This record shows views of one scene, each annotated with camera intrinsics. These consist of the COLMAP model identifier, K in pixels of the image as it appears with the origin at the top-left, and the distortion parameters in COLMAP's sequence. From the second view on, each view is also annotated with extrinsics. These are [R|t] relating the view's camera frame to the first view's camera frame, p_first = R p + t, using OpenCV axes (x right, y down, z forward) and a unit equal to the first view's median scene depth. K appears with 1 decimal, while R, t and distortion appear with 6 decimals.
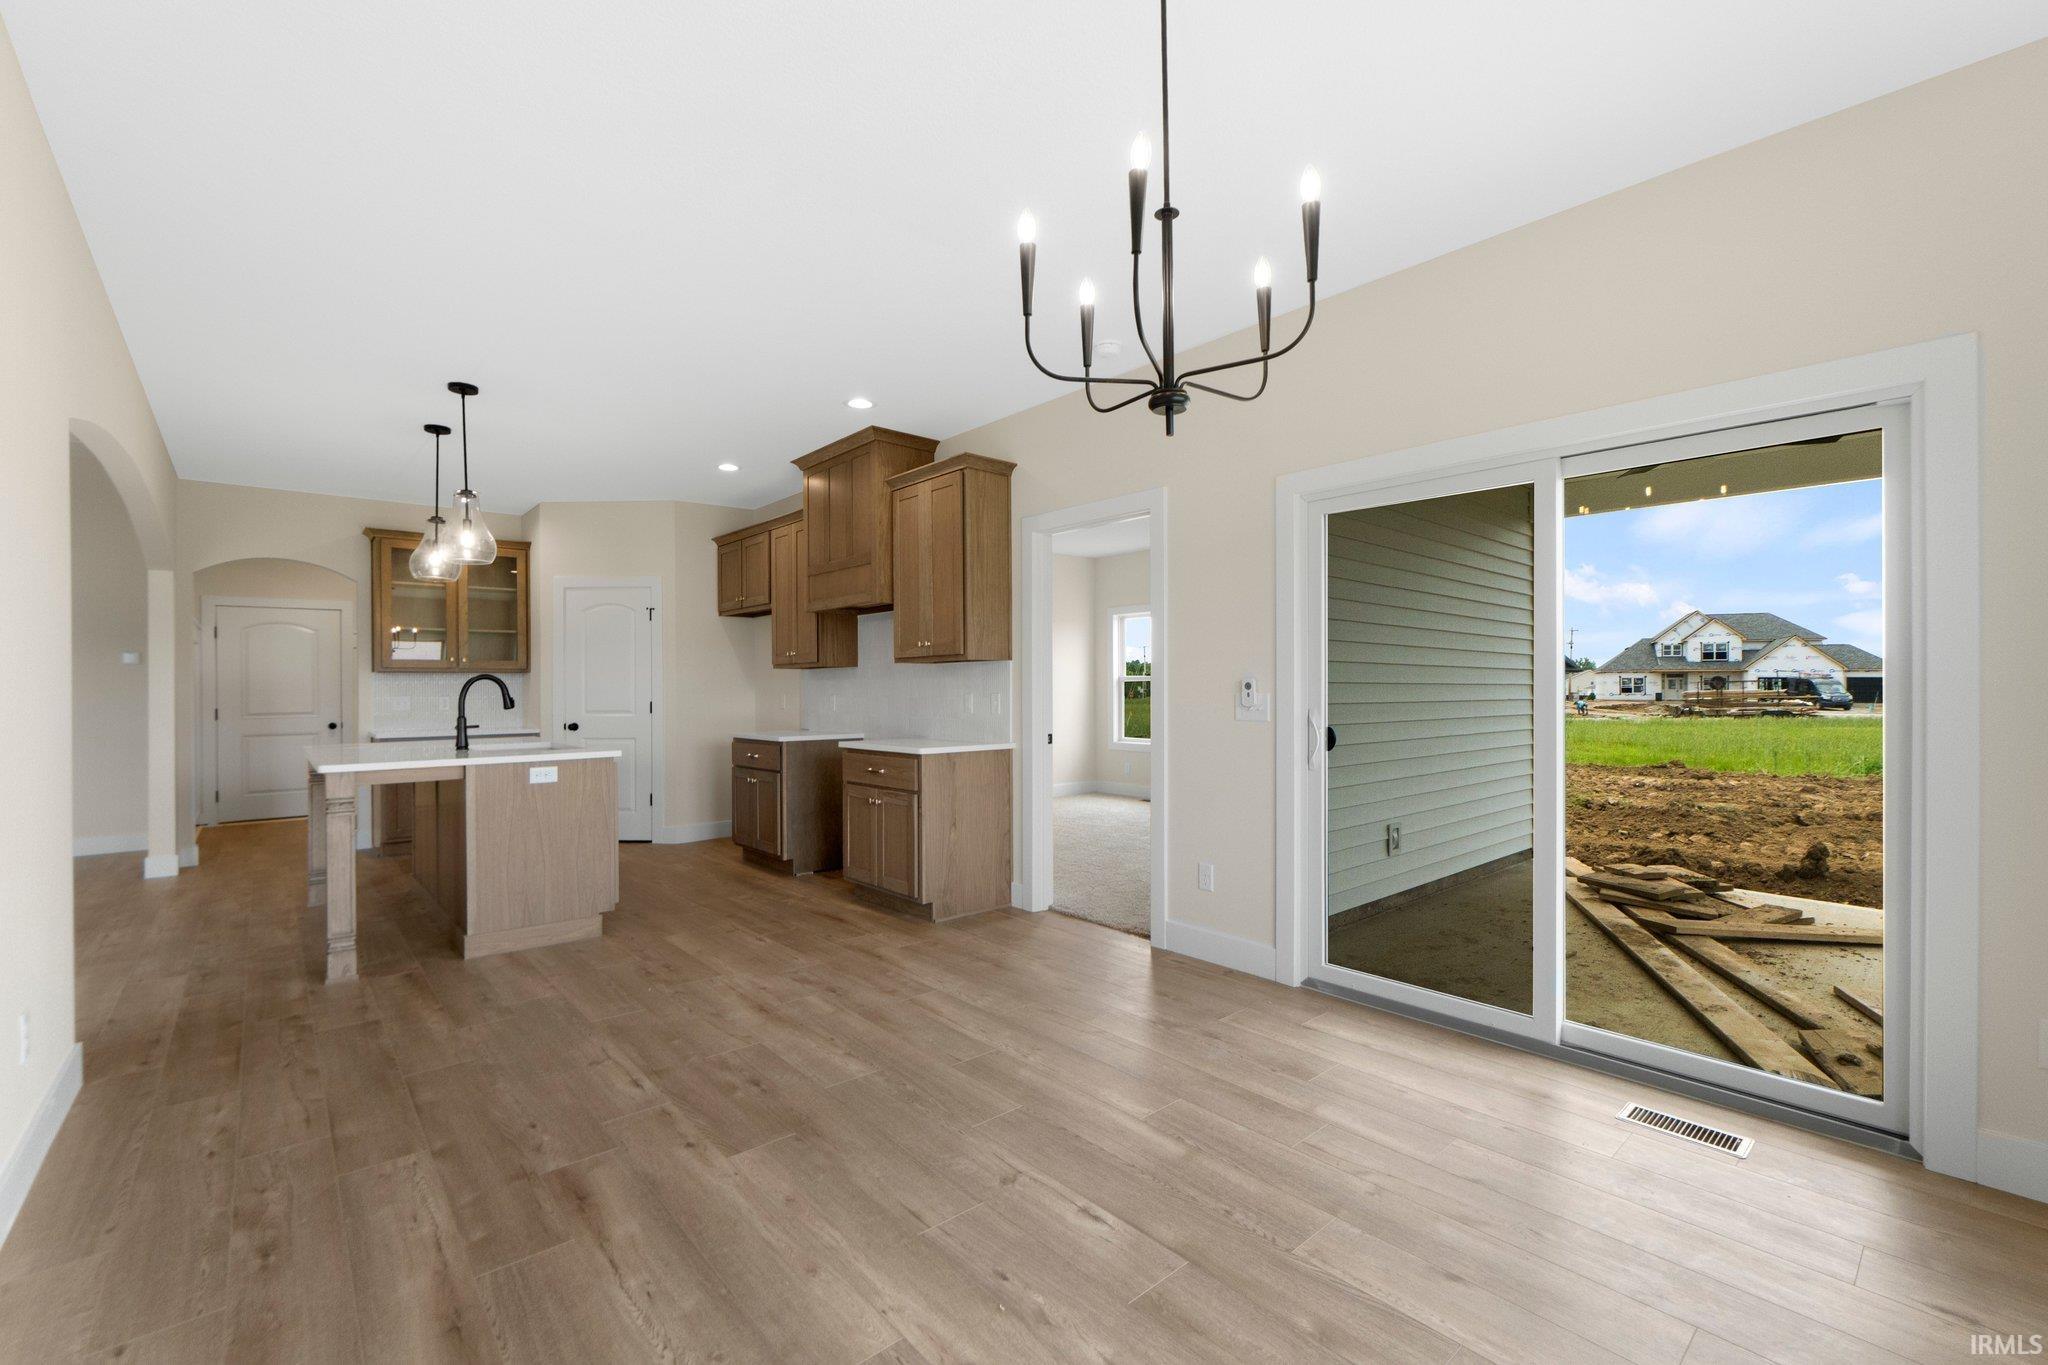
lens RADIAL K [[865.2, 0, 1024.7], [0, 865.2, 685.8], [0, 0, 1]] dist [0.000169, -0.001114]
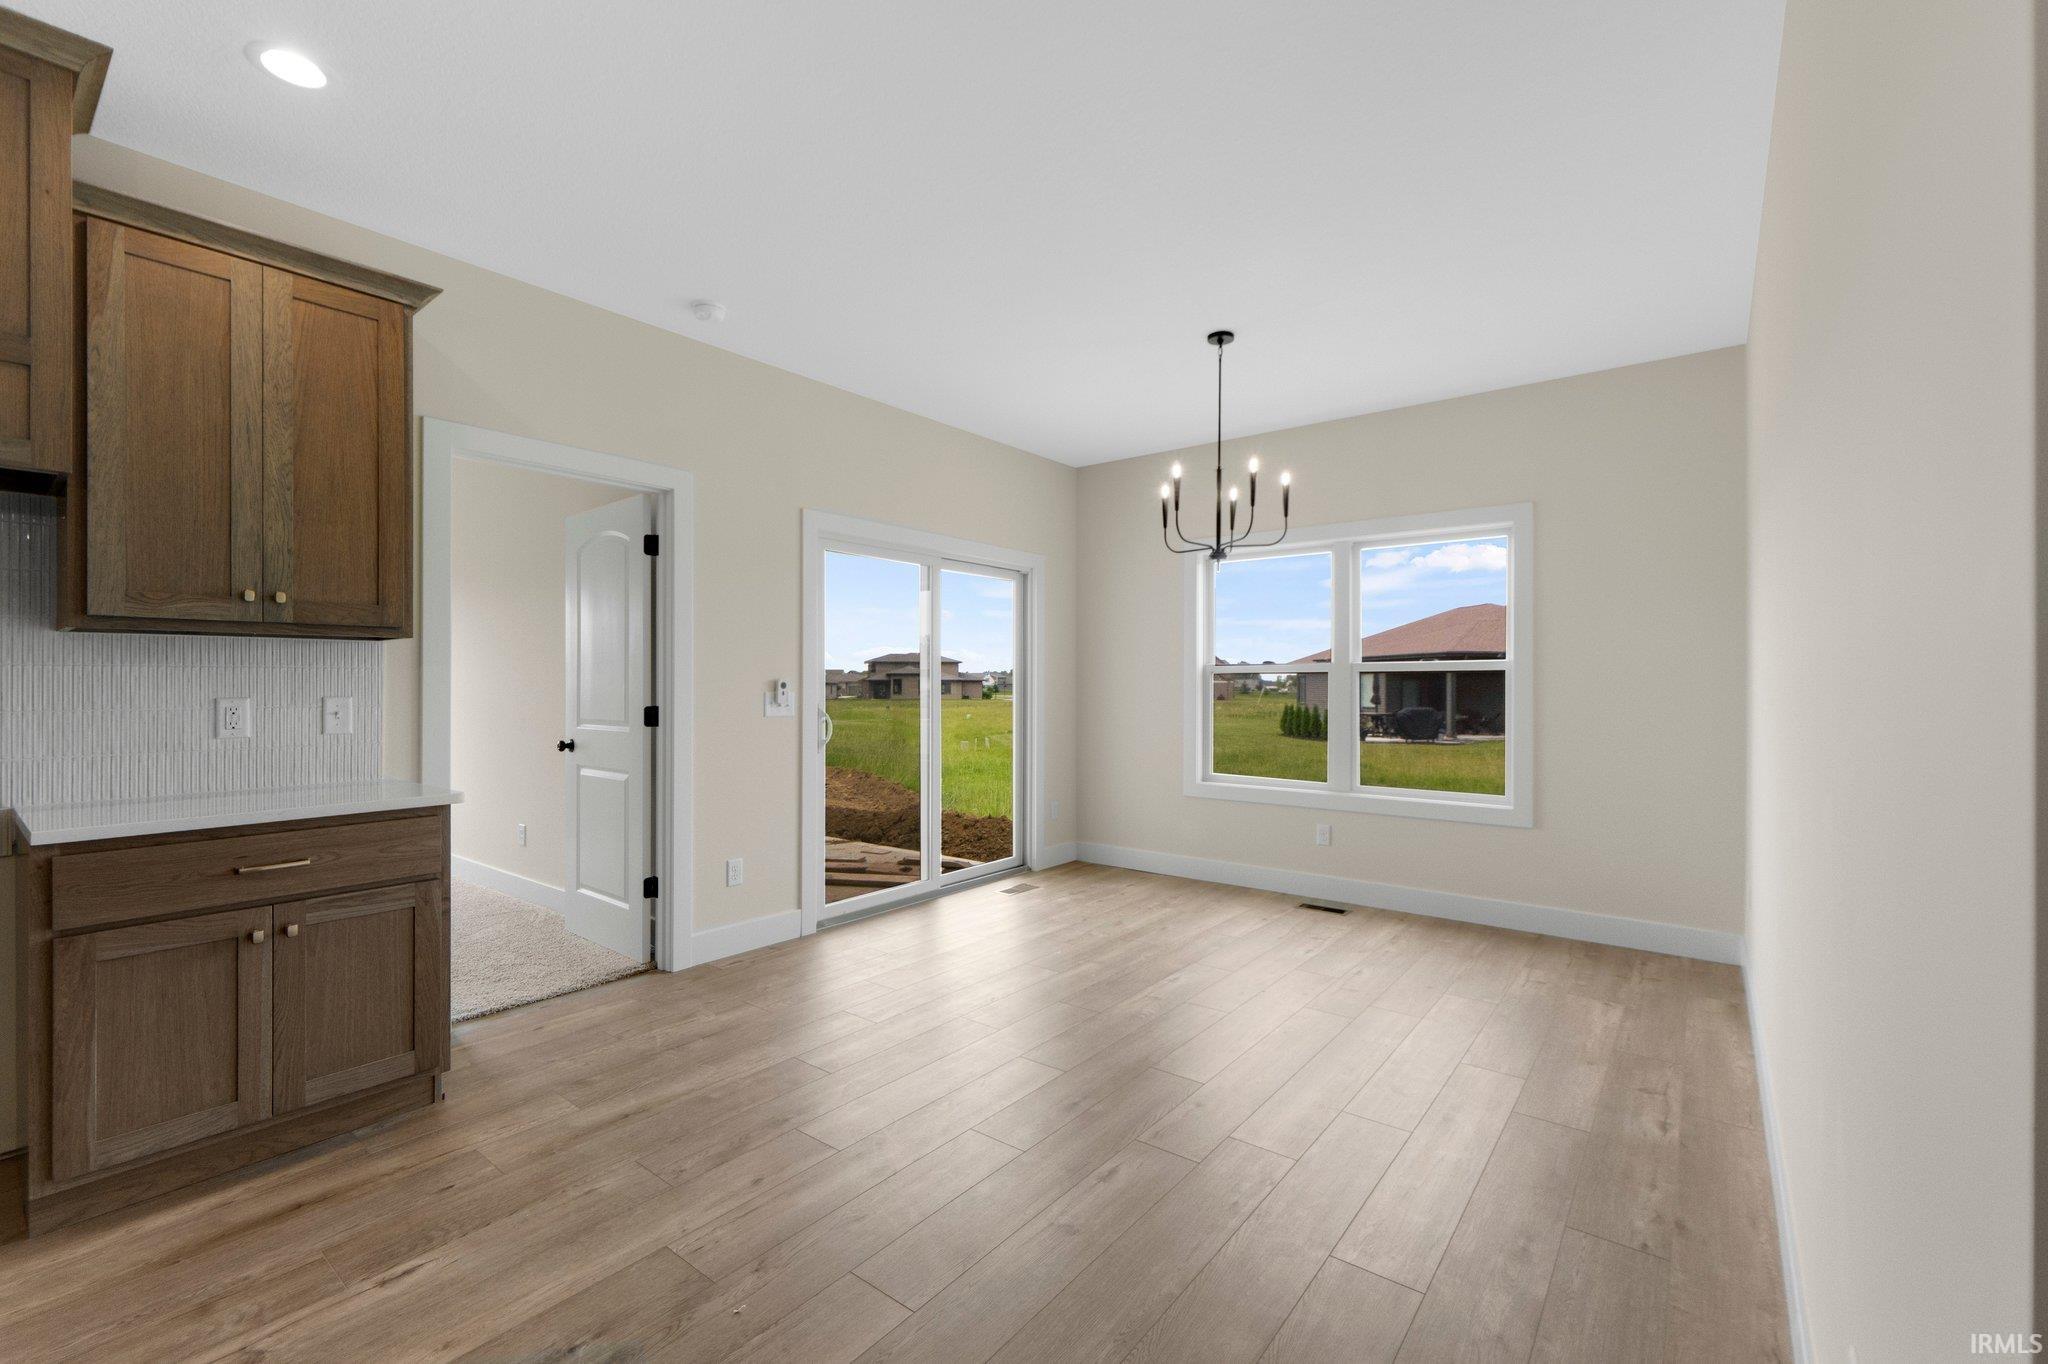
lens RADIAL K [[865.2, 0, 1021.9], [0, 865.2, 686.0], [0, 0, 1]] dist [0.000169, -0.001114]
pose [[-0.175090, 0.004105, 0.984544, -0.713553], [0.003136, 0.999989, -0.003611, 0.005023], [-0.984547, 0.002455, -0.175101, 0.706771]]
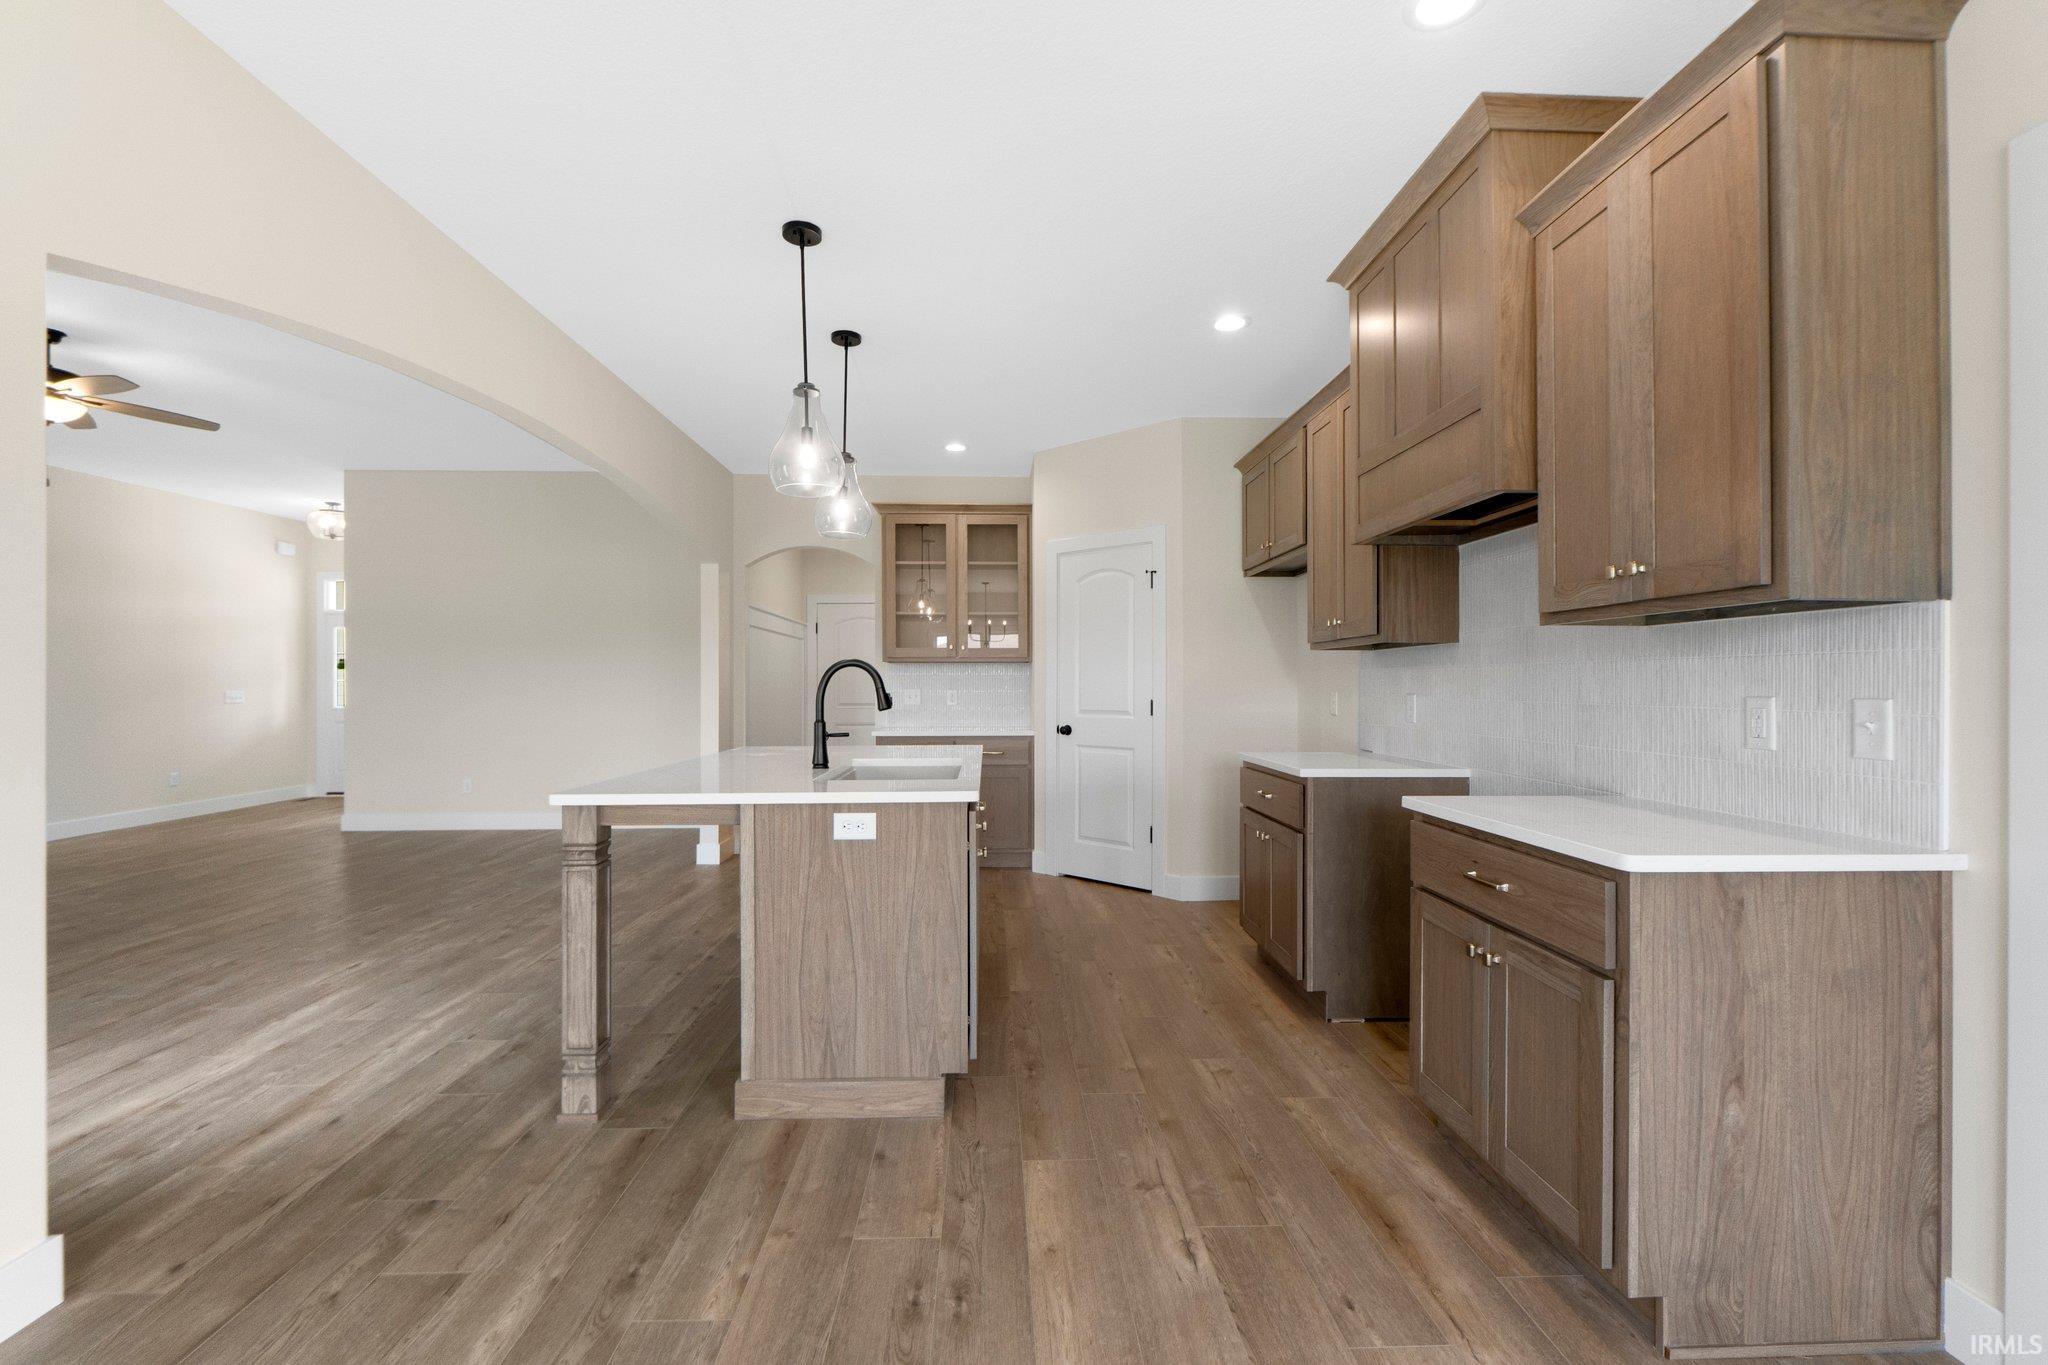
lens RADIAL K [[865.2, 0, 1024.9], [0, 865.2, 681.3], [0, 0, 1]] dist [0.000169, -0.001114]
pose [[0.776583, 0.004780, -0.629997, -0.085555], [-0.003536, 0.999989, 0.003229, 0.001620], [0.630005, -0.000280, 0.776591, 0.553838]]
